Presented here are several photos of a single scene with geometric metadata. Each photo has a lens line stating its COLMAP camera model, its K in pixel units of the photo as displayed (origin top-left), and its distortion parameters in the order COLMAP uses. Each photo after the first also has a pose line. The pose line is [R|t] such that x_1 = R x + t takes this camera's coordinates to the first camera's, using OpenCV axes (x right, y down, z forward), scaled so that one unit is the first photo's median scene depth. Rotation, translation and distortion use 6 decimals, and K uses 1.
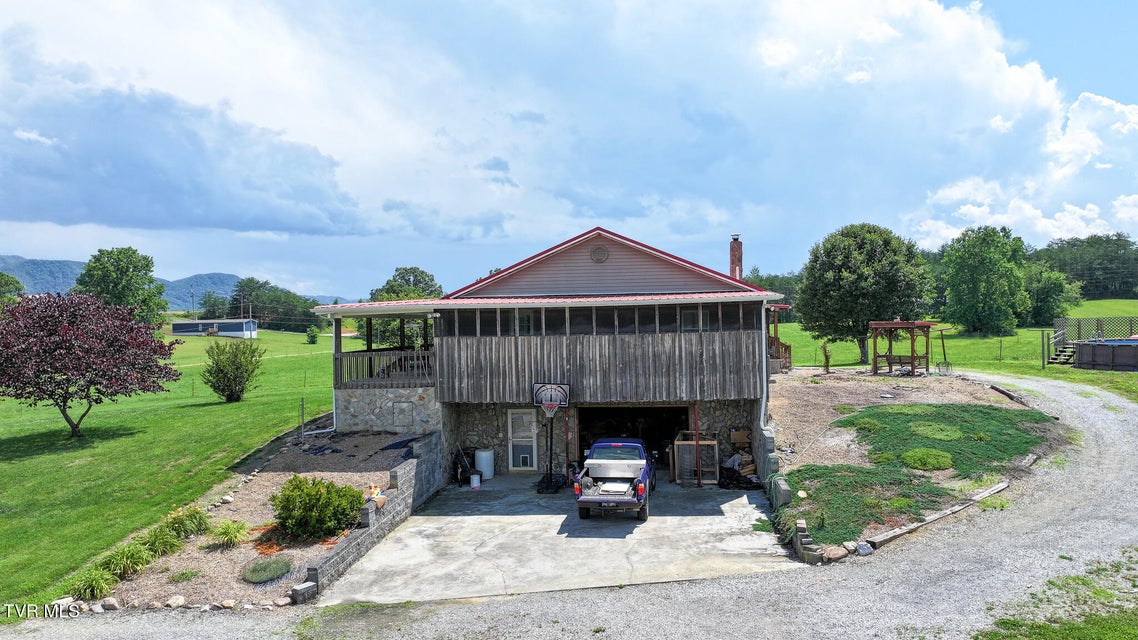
lens RADIAL K [[805.0, 0, 567.2], [0, 805.0, 319.7], [0, 0, 1]] dist [0.005849, 0.003686]
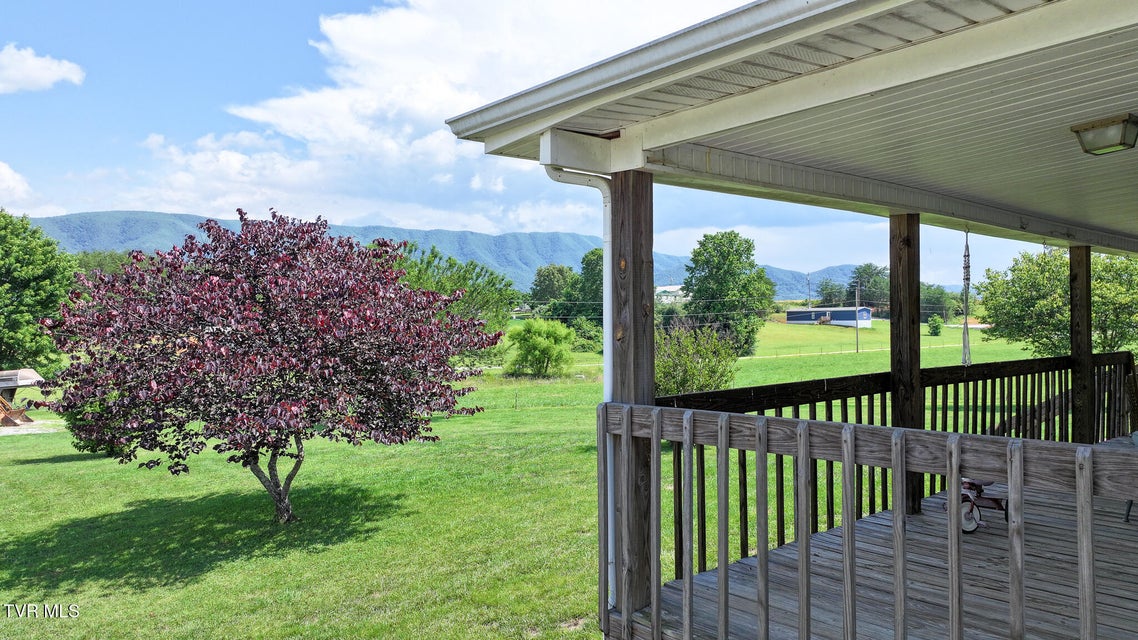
lens RADIAL K [[805.0, 0, 567.2], [0, 805.0, 319.7], [0, 0, 1]] dist [0.005849, 0.003686]
pose [[0.736264, 0.012010, -0.676587, -0.024640], [-0.003740, 0.999899, 0.013679, 0.003031], [0.676684, -0.007541, 0.736235, 0.114533]]
